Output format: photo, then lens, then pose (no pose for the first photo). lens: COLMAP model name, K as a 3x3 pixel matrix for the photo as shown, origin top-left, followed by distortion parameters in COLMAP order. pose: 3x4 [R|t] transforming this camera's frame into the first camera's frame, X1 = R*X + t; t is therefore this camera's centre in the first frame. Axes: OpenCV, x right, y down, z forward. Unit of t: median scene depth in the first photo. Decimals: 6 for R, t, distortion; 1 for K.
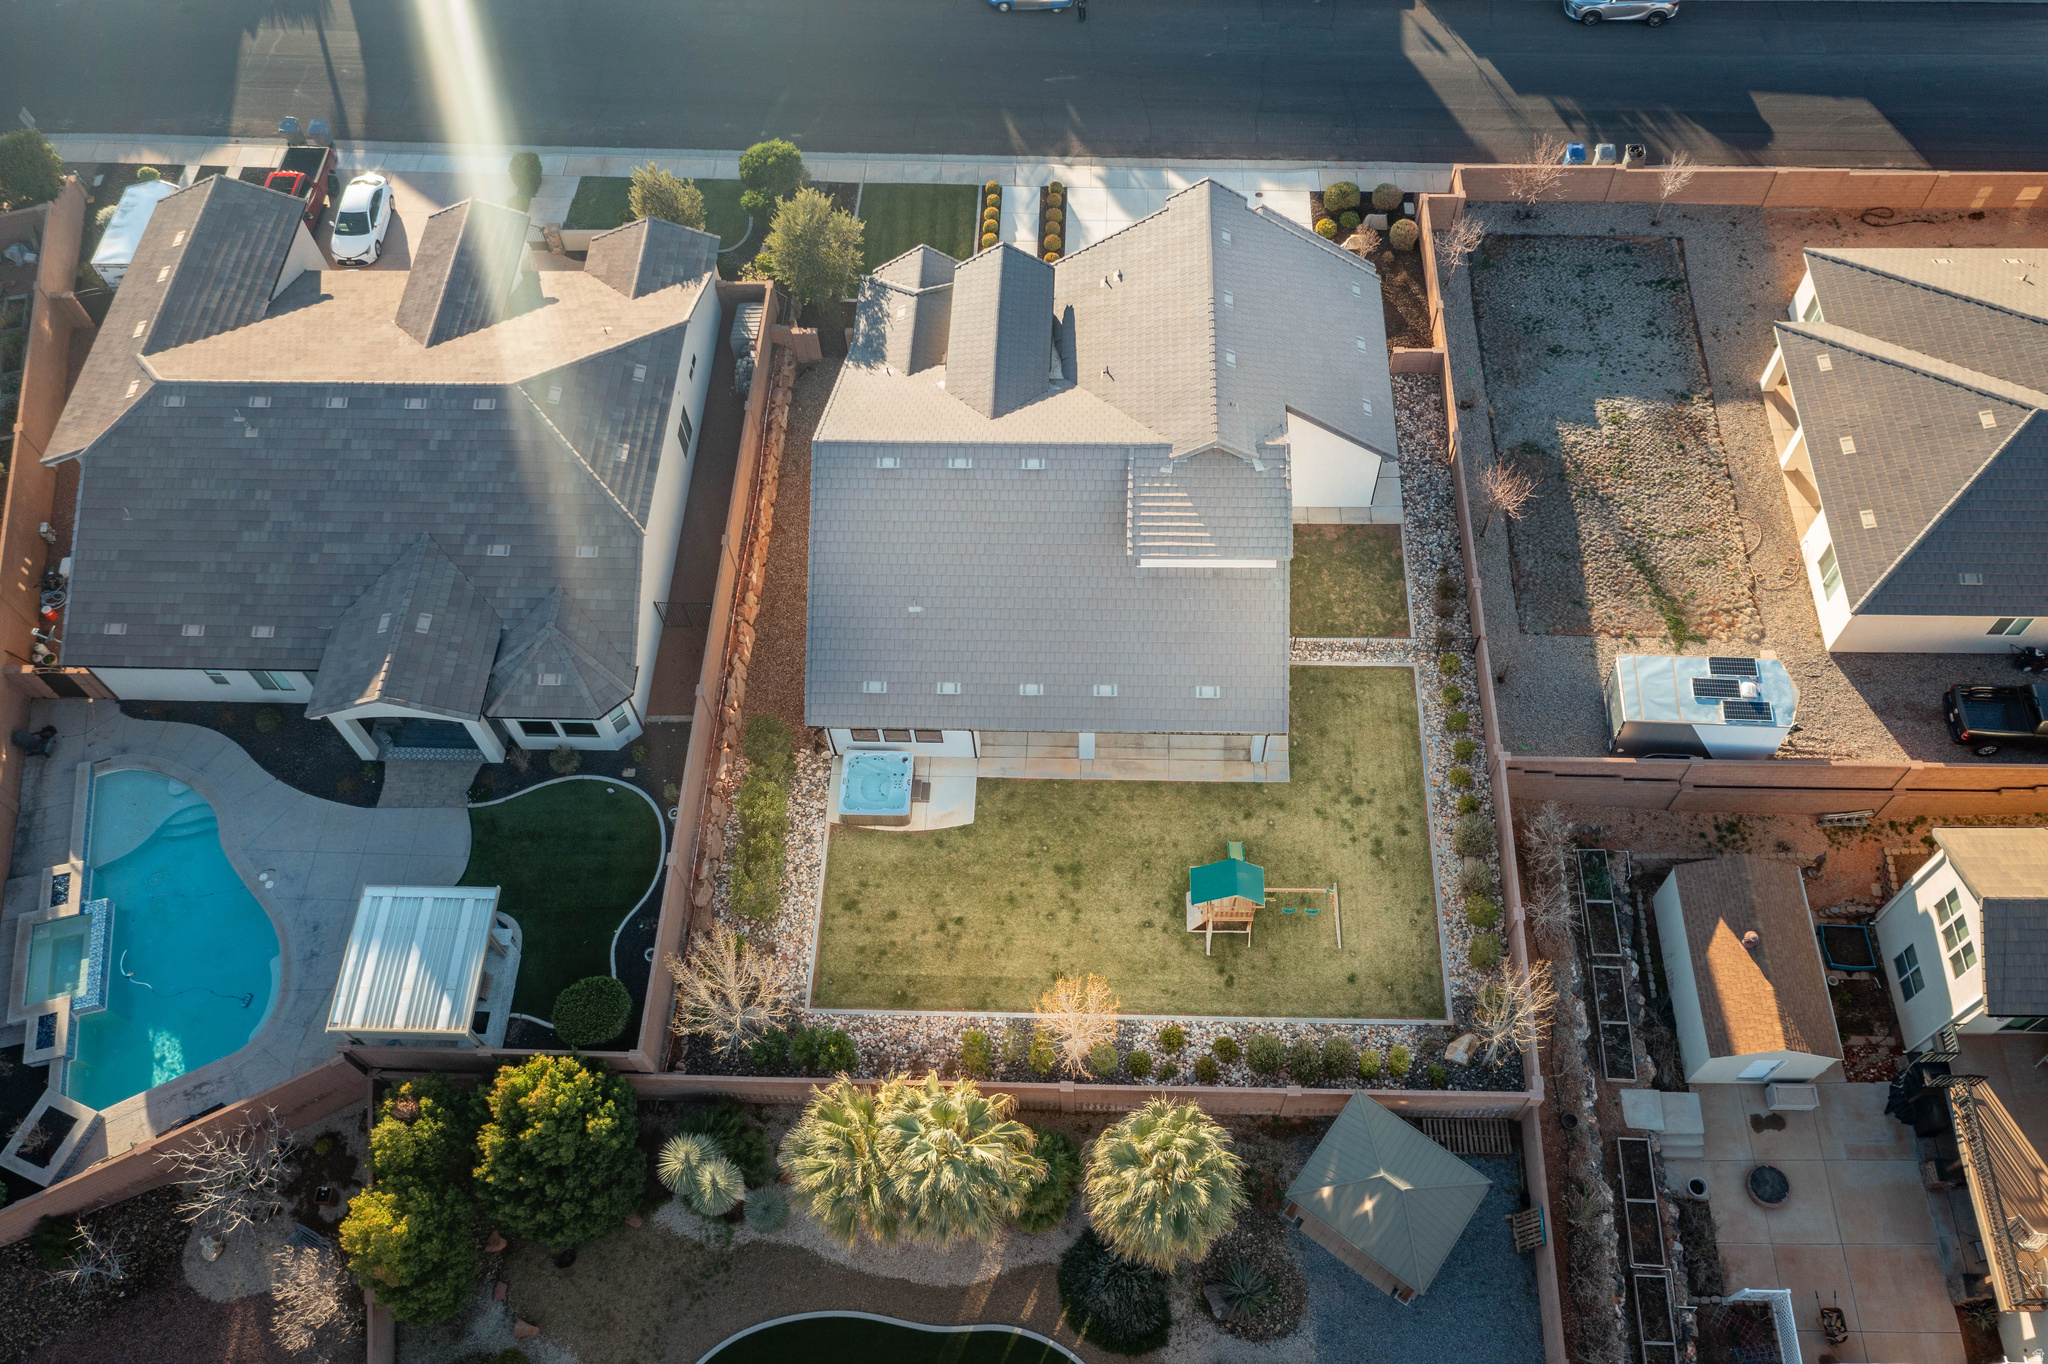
lens RADIAL K [[1623.8, 0, 1030.6], [0, 1623.8, 670.2], [0, 0, 1]] dist [-0.007704, -0.004339]
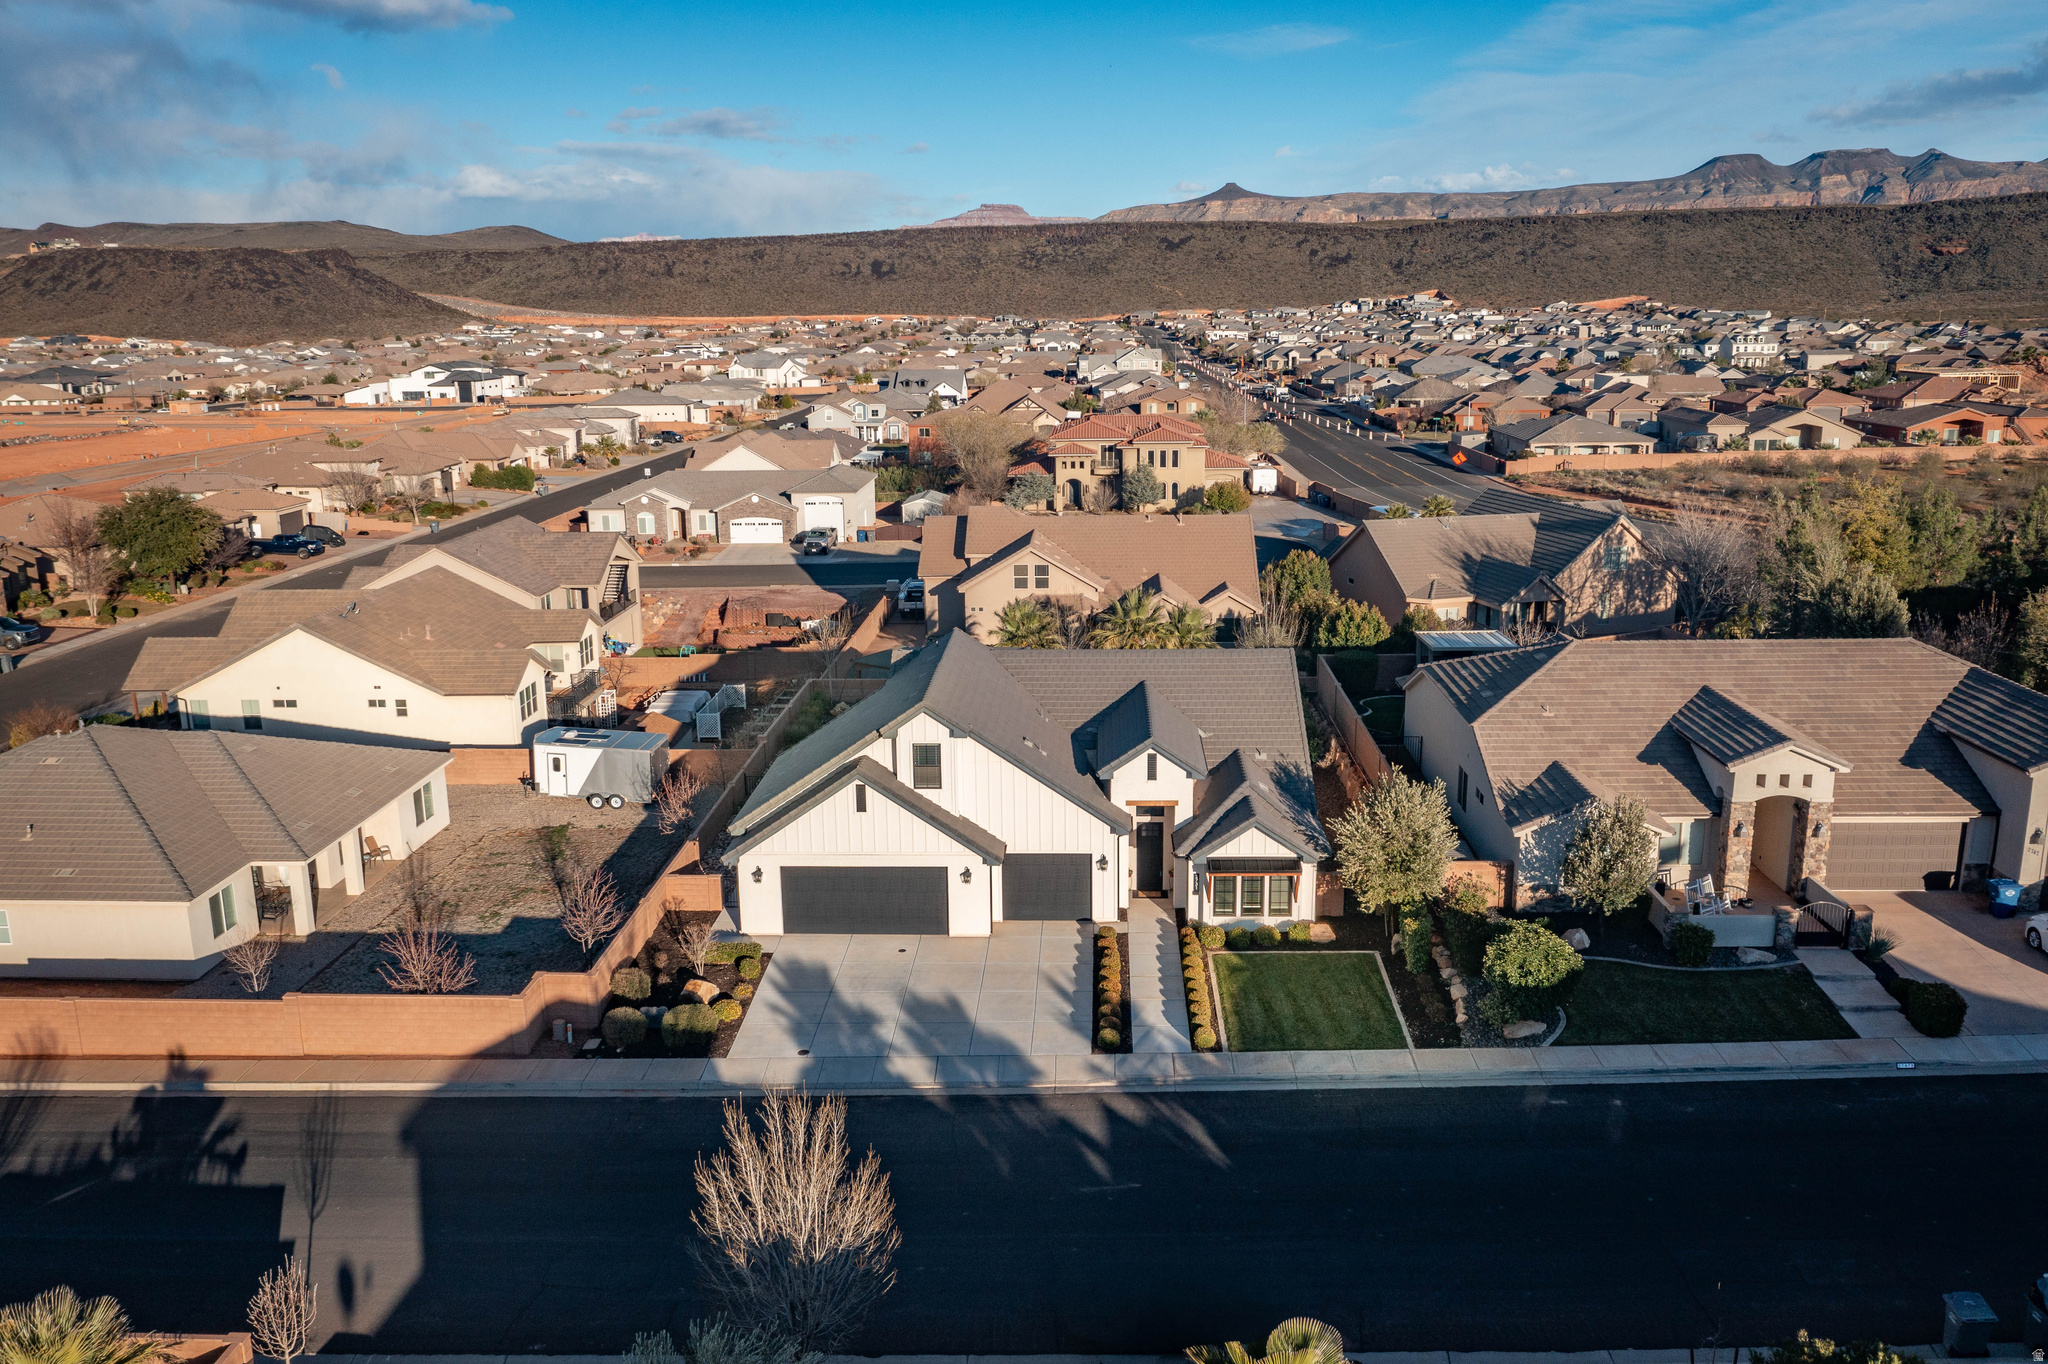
lens RADIAL K [[1601.1, 0, 1033.3], [0, 1601.1, 683.5], [0, 0, 1]] dist [-0.012441, 0.004808]
pose [[-0.998990, 0.043430, 0.011545, 0.041159], [0.024670, 0.315264, 0.948683, -1.206390], [0.037562, 0.948010, -0.316017, 1.340919]]
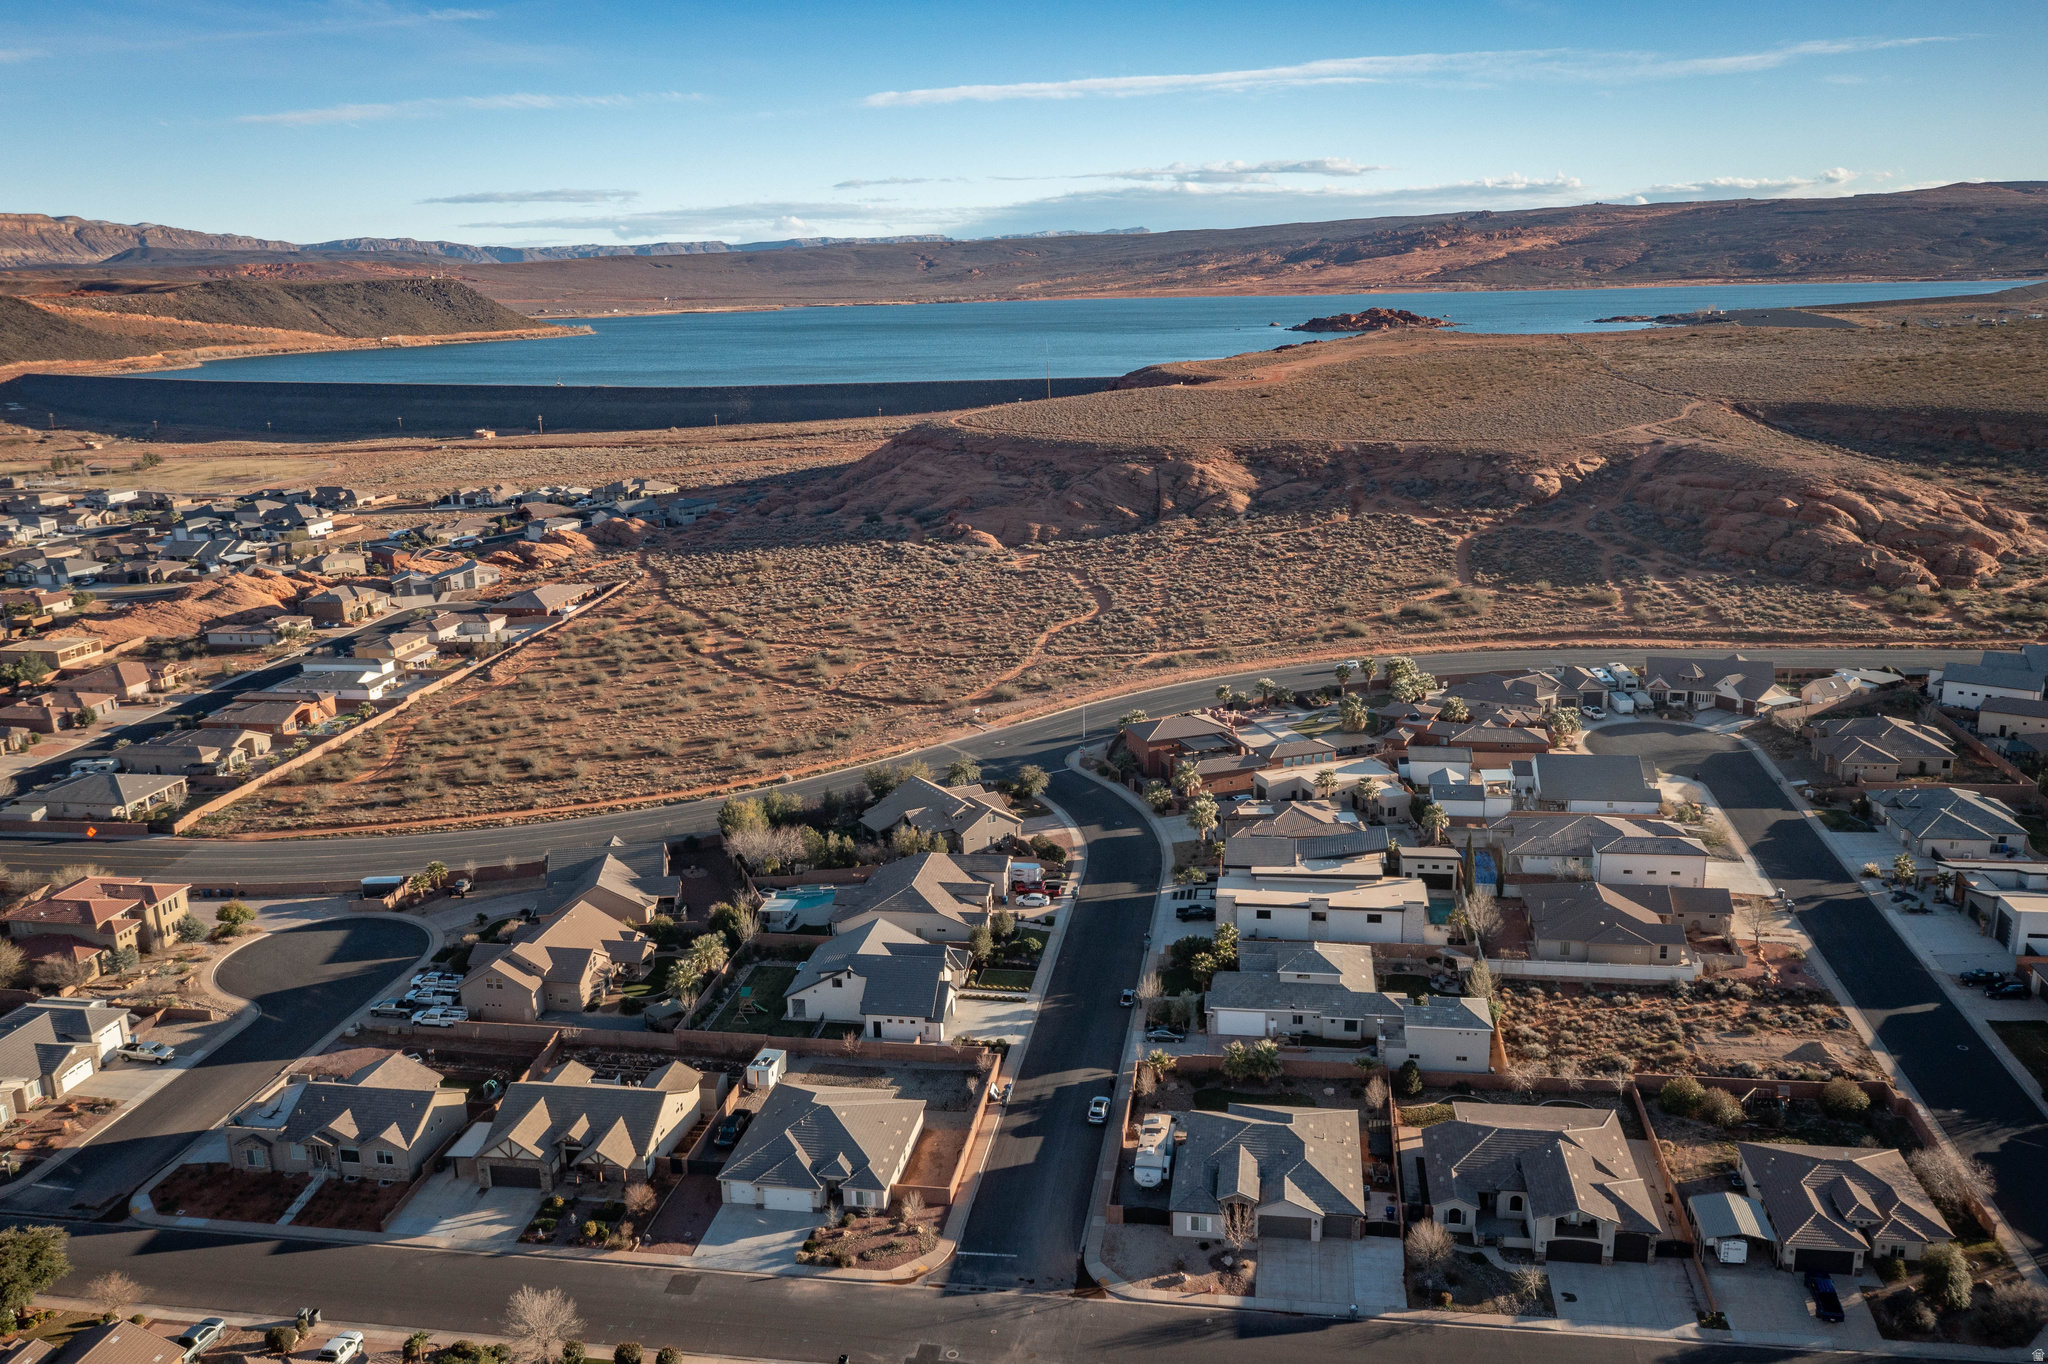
lens RADIAL K [[1623.8, 0, 1030.6], [0, 1623.8, 670.2], [0, 0, 1]] dist [-0.007704, -0.004339]
pose [[-0.109894, 0.264809, -0.958019, 3.290611], [-0.831561, 0.503477, 0.234556, -1.600182], [0.544453, 0.822427, 0.164875, 0.064628]]
